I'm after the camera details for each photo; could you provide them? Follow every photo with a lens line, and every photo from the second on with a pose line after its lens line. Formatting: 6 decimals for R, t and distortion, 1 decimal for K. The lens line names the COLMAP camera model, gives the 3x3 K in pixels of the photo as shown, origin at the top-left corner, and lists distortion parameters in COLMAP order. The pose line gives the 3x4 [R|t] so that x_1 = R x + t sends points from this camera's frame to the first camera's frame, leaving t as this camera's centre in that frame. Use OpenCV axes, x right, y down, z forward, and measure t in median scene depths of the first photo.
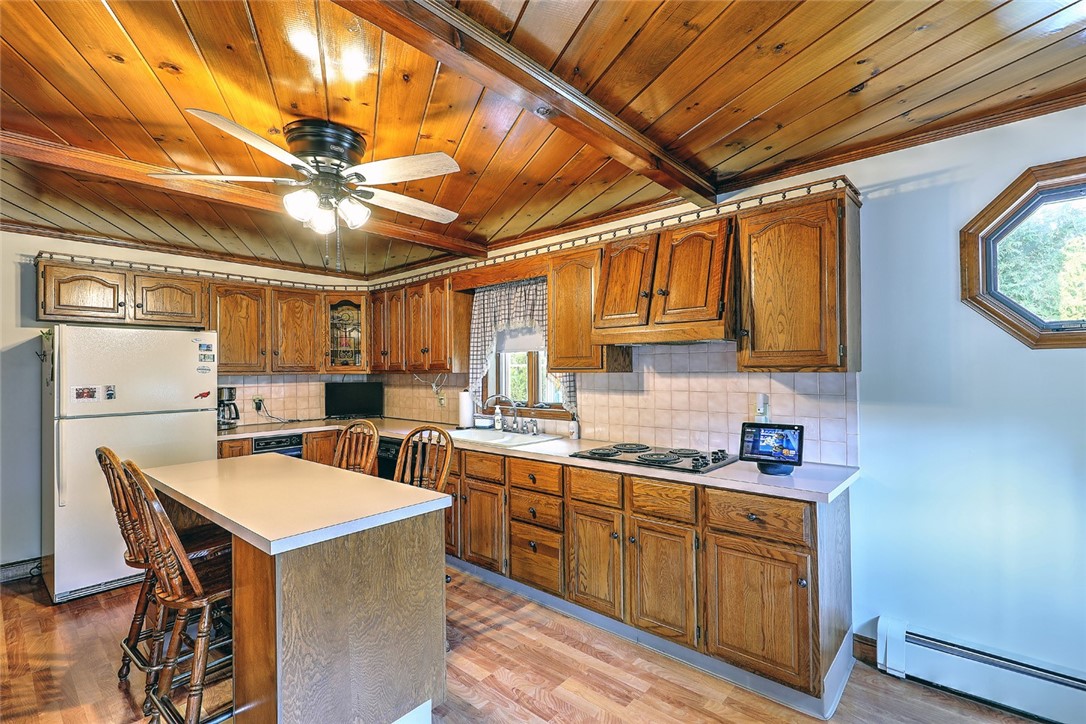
lens RADIAL K [[512.5, 0, 544.4], [0, 512.5, 365.3], [0, 0, 1]] dist [0.003117, -0.000706]
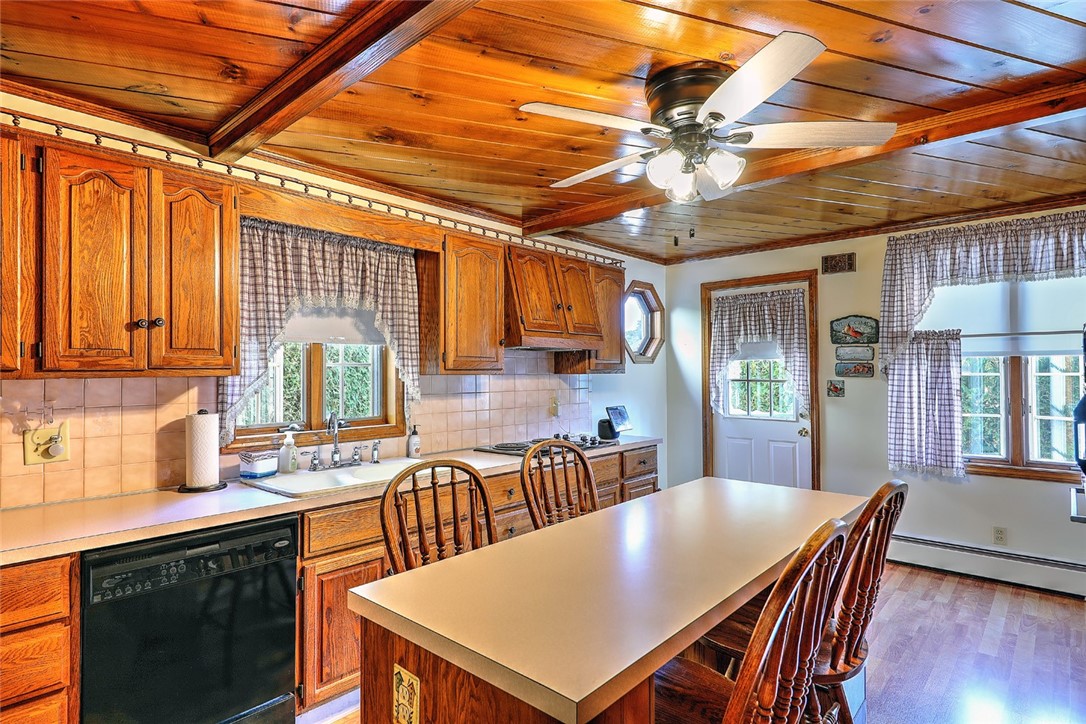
lens RADIAL K [[577.4, 0, 549.0], [0, 577.4, 366.3], [0, 0, 1]] dist [0.016908, -0.000529]
pose [[-0.008777, 0.016228, 0.999830, -0.856778], [-0.007042, 0.999843, -0.016290, 0.013710], [-0.999937, -0.007184, -0.008661, 0.795215]]
